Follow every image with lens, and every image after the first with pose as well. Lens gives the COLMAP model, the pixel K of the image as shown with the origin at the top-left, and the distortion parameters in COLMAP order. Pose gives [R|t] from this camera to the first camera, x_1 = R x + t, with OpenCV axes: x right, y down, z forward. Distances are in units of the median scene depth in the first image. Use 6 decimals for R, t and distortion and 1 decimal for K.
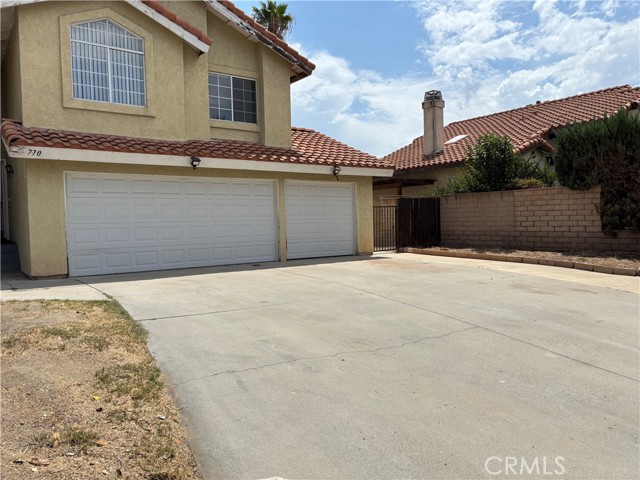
lens RADIAL K [[485.0, 0, 318.8], [0, 485.0, 239.3], [0, 0, 1]] dist [0.040838, -0.053554]
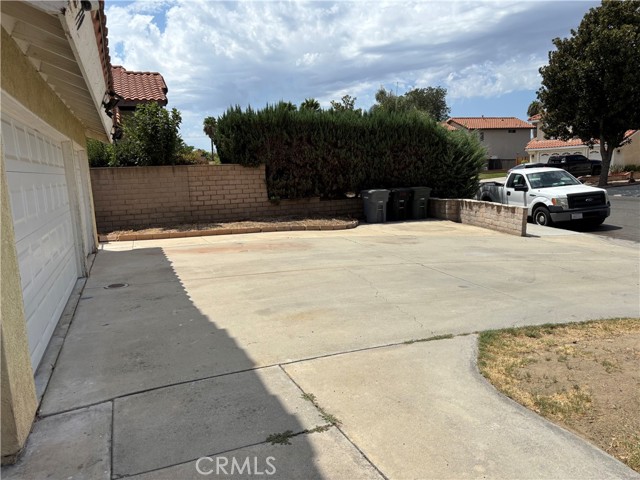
lens RADIAL K [[485.0, 0, 319.5], [0, 485.0, 239.9], [0, 0, 1]] dist [0.040838, -0.053554]
pose [[0.238692, -0.121351, 0.963483, -0.618367], [0.073502, 0.991573, 0.106679, -0.041690], [-0.968310, 0.045355, 0.245600, 0.589222]]
